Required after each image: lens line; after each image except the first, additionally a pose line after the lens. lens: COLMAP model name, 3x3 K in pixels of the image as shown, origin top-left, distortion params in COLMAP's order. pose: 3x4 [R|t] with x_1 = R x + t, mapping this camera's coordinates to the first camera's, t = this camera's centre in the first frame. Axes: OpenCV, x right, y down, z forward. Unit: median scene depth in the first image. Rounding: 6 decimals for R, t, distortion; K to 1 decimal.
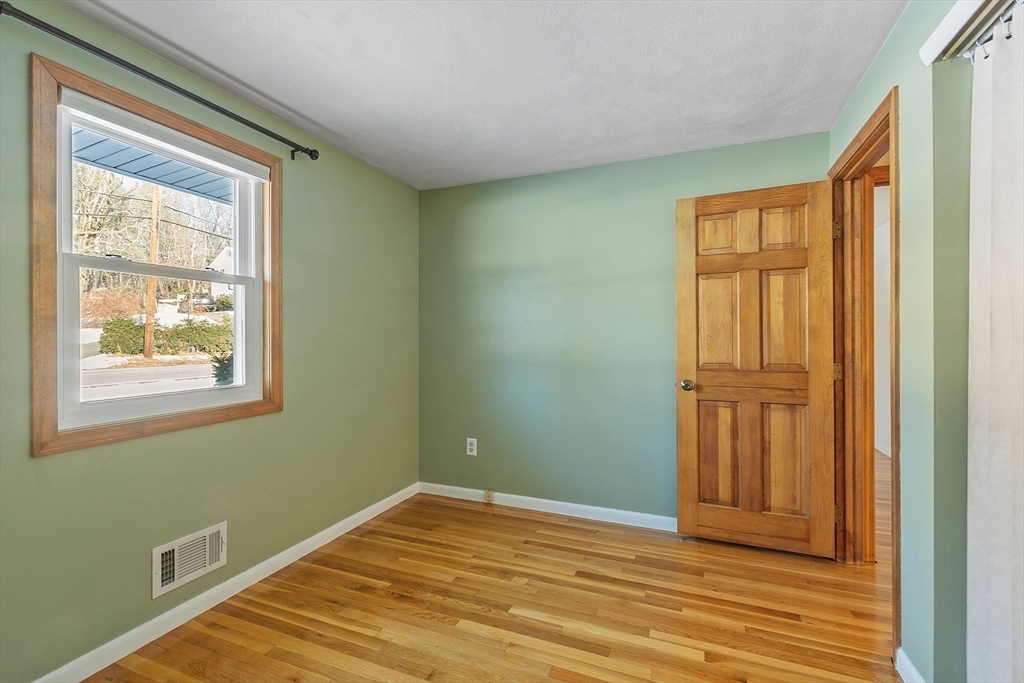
lens RADIAL K [[450.0, 0, 508.0], [0, 450.0, 335.7], [0, 0, 1]] dist [0.000144, -0.000446]
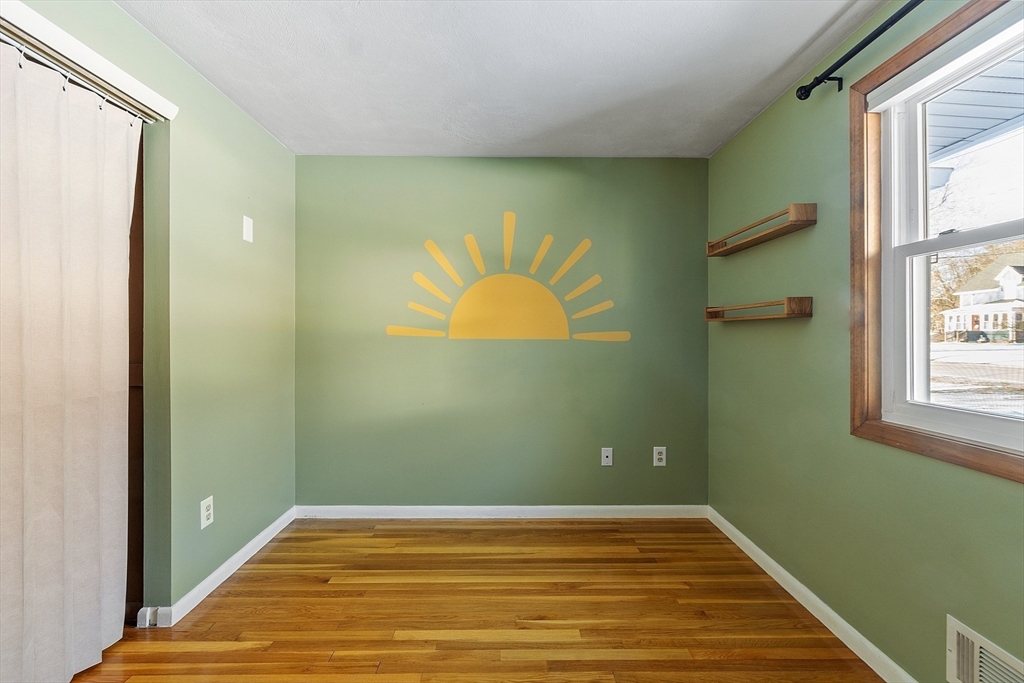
lens RADIAL K [[450.0, 0, 508.0], [0, 450.0, 335.7], [0, 0, 1]] dist [0.000144, -0.000446]
pose [[-0.913573, 0.003477, -0.406660, 0.145771], [0.001267, 0.999983, 0.005704, 0.004528], [0.406673, 0.004696, -0.913562, 1.098705]]
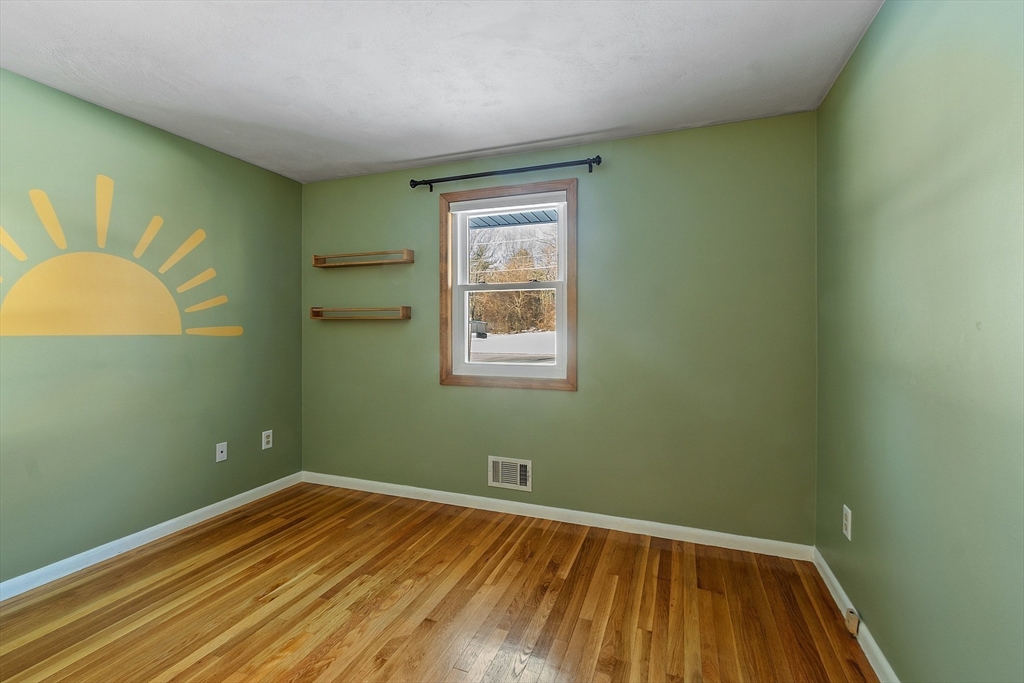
lens RADIAL K [[445.0, 0, 512.9], [0, 445.0, 327.5], [0, 0, 1]] dist [0.001444, 0.000091]
pose [[0.043554, -0.001556, -0.999050, 0.681294], [-0.002993, 0.999994, -0.001688, 0.003050], [0.999047, 0.003064, 0.043549, 0.807569]]
